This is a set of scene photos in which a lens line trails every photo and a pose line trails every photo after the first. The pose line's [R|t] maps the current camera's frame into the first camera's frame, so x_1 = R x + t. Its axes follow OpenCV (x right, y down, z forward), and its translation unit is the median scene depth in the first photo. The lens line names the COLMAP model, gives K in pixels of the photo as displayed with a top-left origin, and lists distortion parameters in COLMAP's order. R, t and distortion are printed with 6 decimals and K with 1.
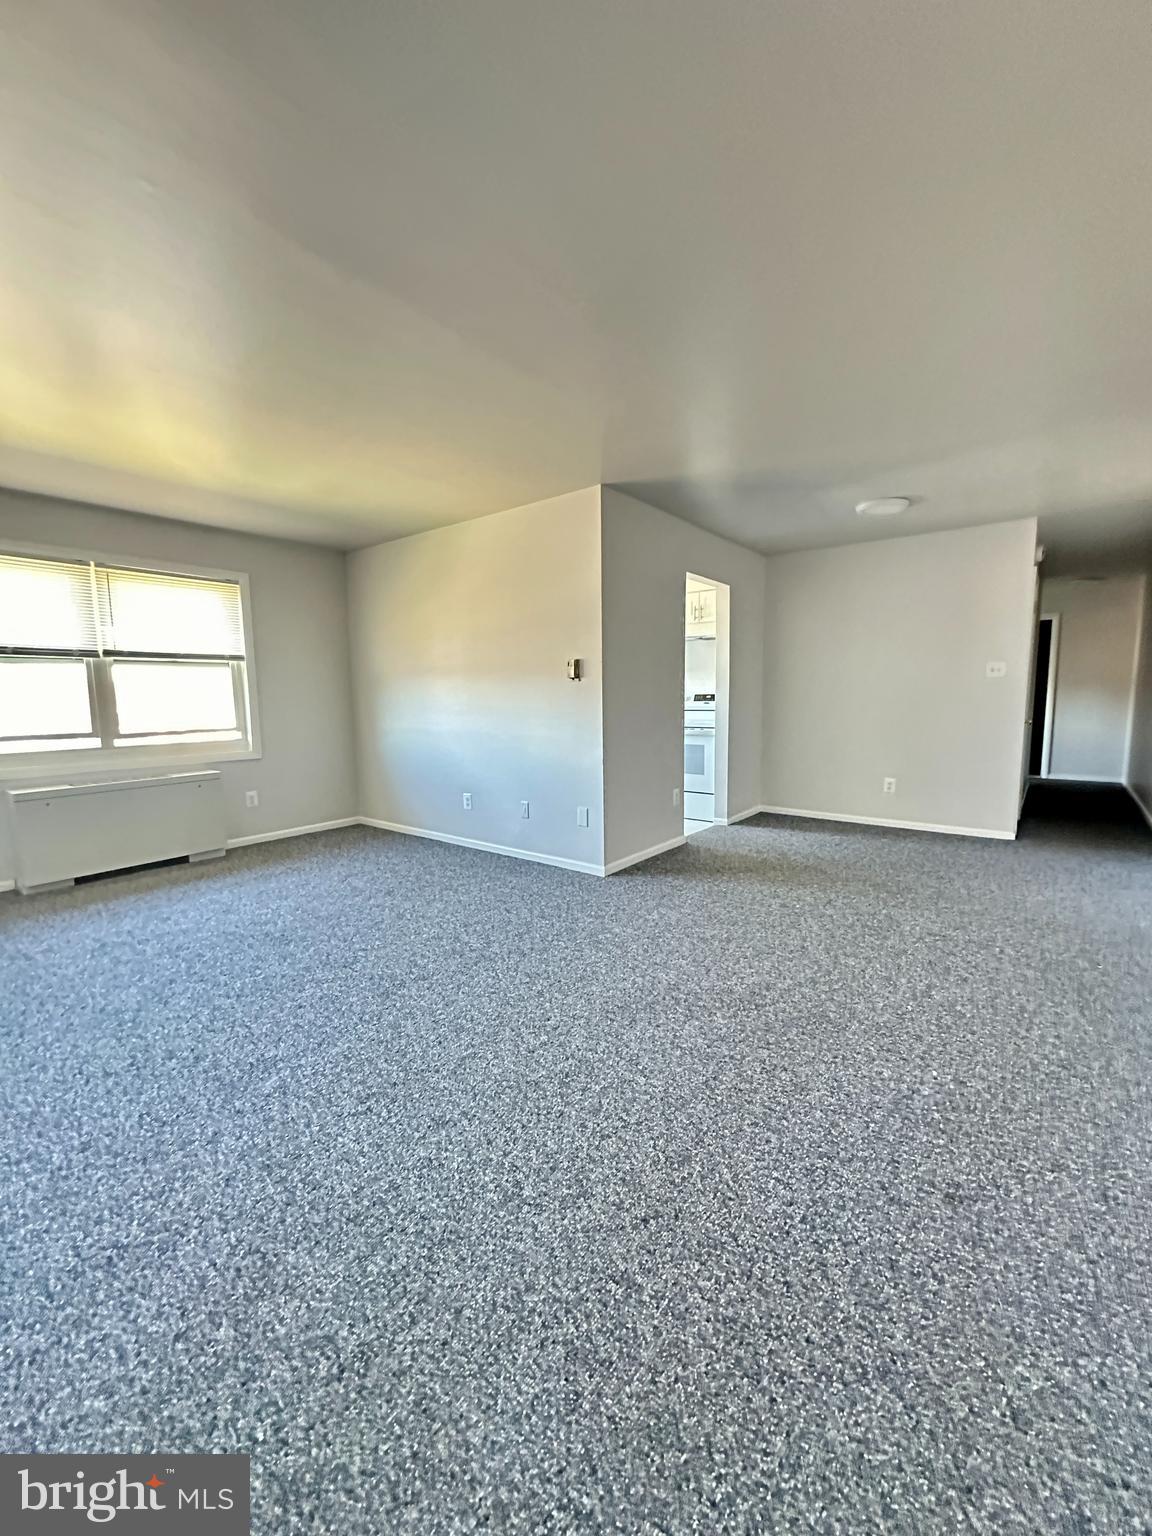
lens RADIAL K [[609.2, 0, 571.6], [0, 609.2, 766.6], [0, 0, 1]] dist [-0.001943, 0.000481]
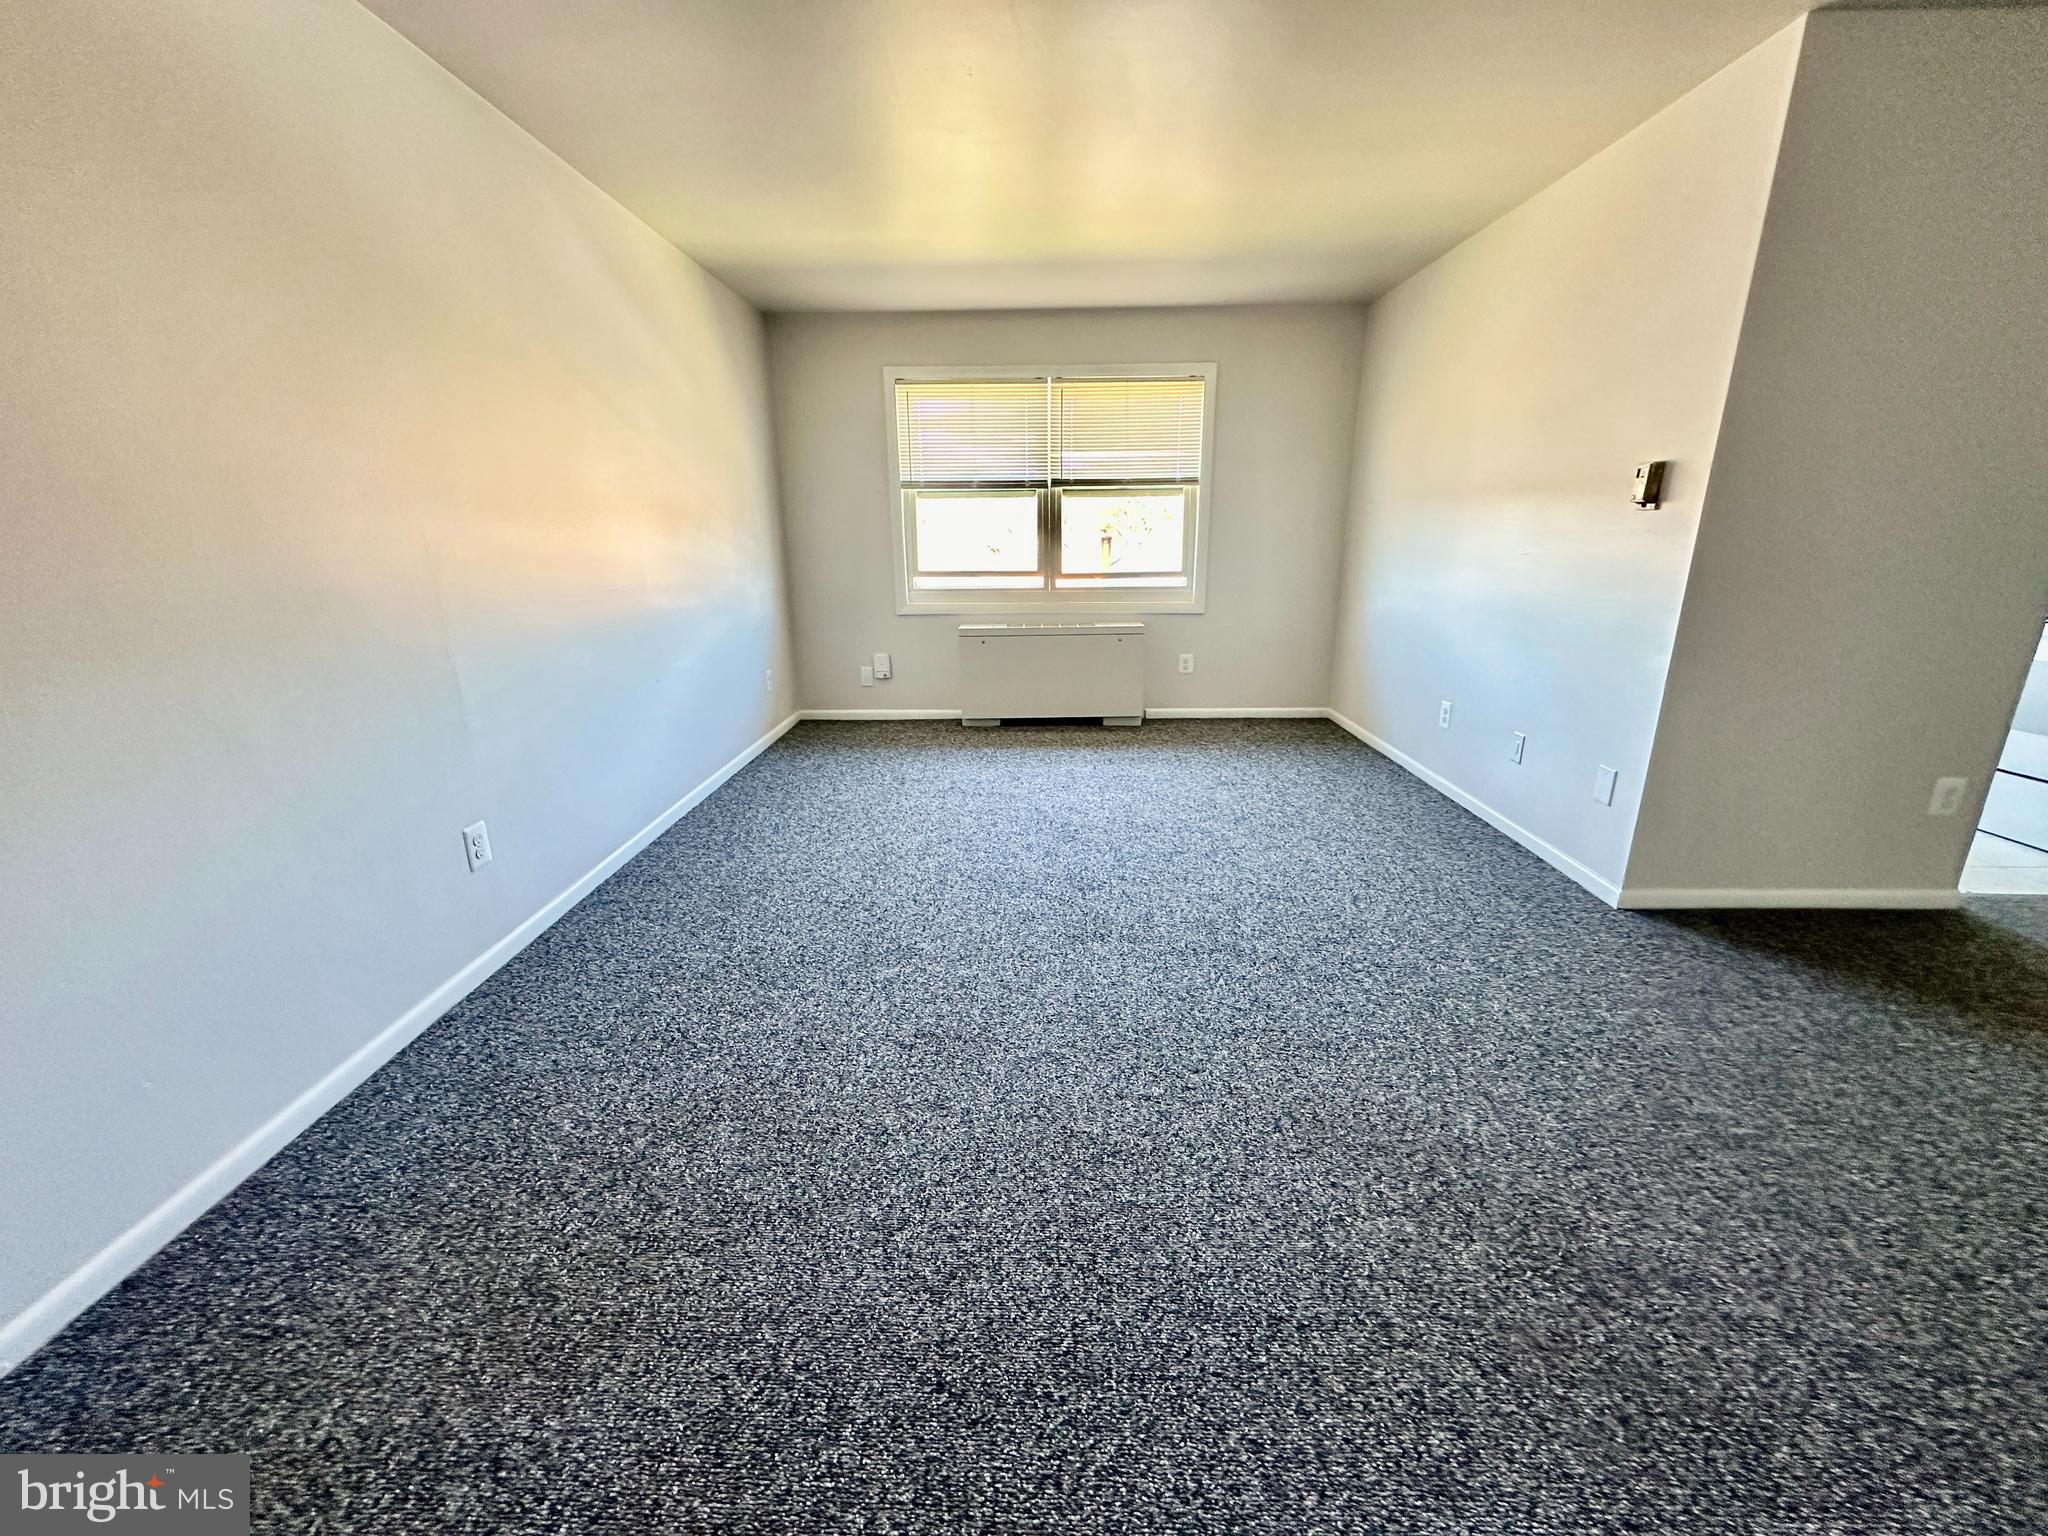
lens RADIAL K [[812.3, 0, 1024.1], [0, 812.3, 765.3], [0, 0, 1]] dist [-0.001943, 0.000481]
pose [[0.606376, 0.228645, -0.761597, 0.389307], [-0.092680, 0.971563, 0.217889, -0.059990], [0.789758, -0.061538, 0.610324, 0.325935]]
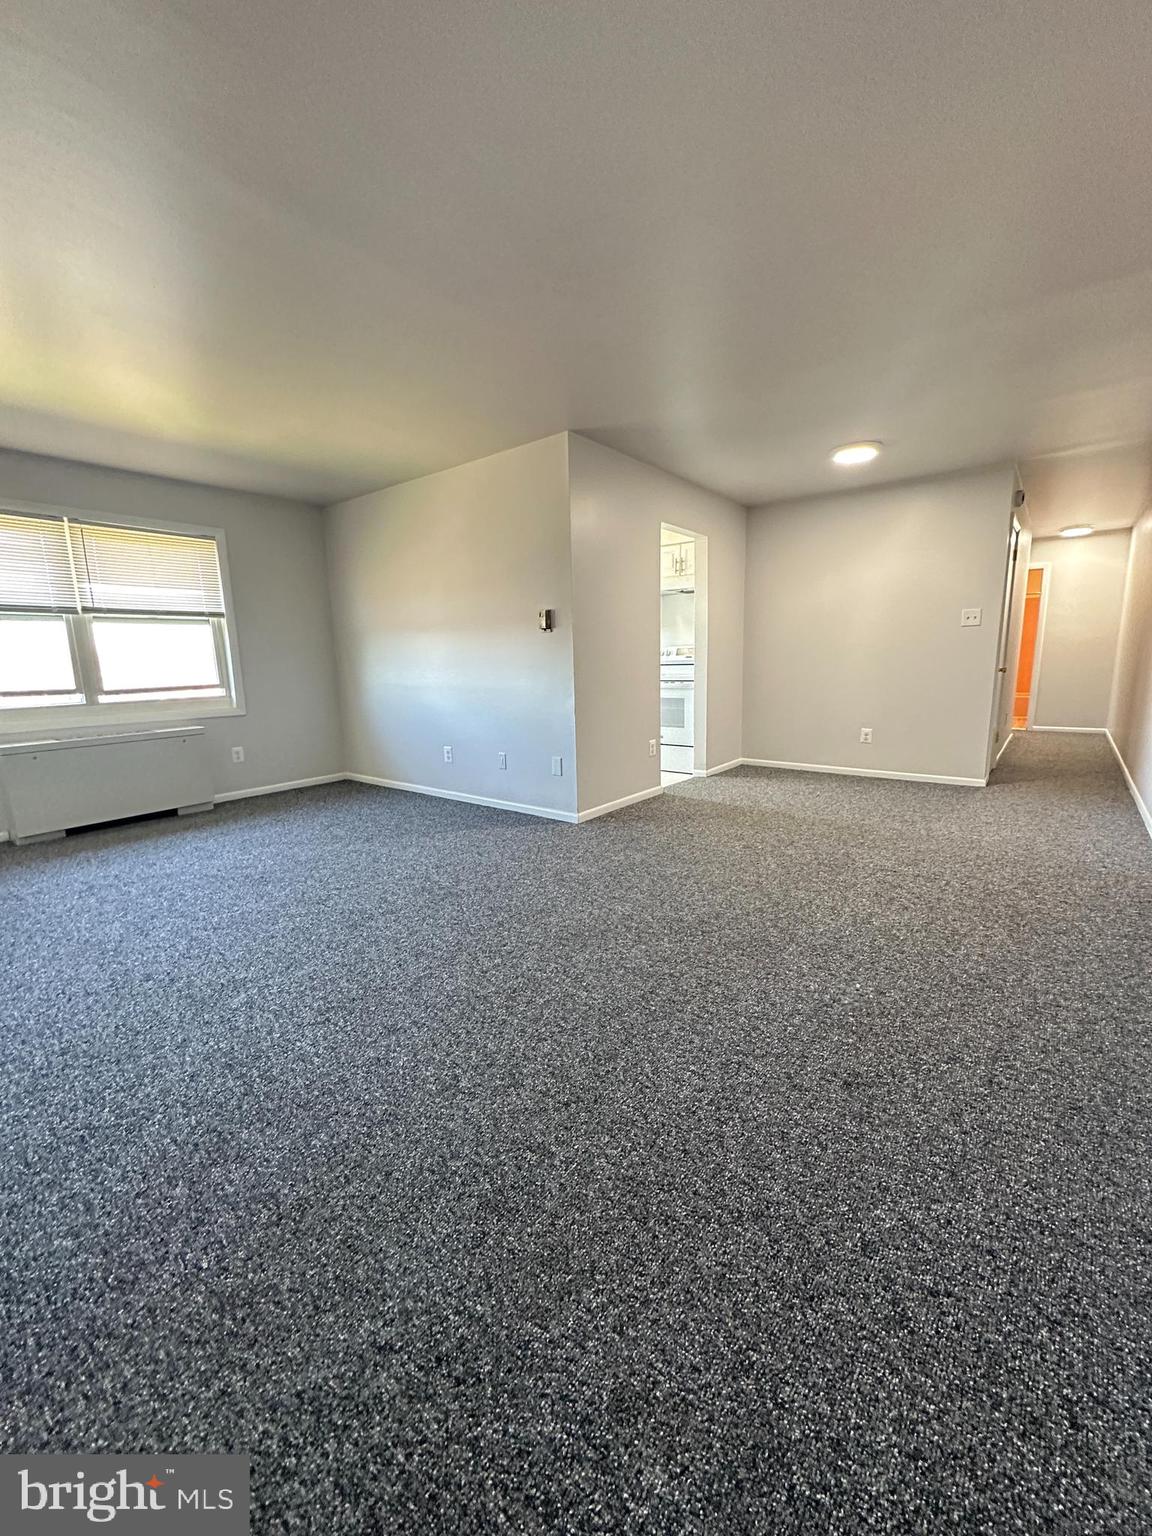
lens RADIAL K [[609.2, 0, 571.3], [0, 609.2, 768.3], [0, 0, 1]] dist [-0.001943, 0.000481]
pose [[0.999929, -0.010037, -0.006460, 0.080251], [0.010403, 0.998177, 0.059455, 0.041557], [0.005852, -0.059518, 0.998210, -0.035600]]
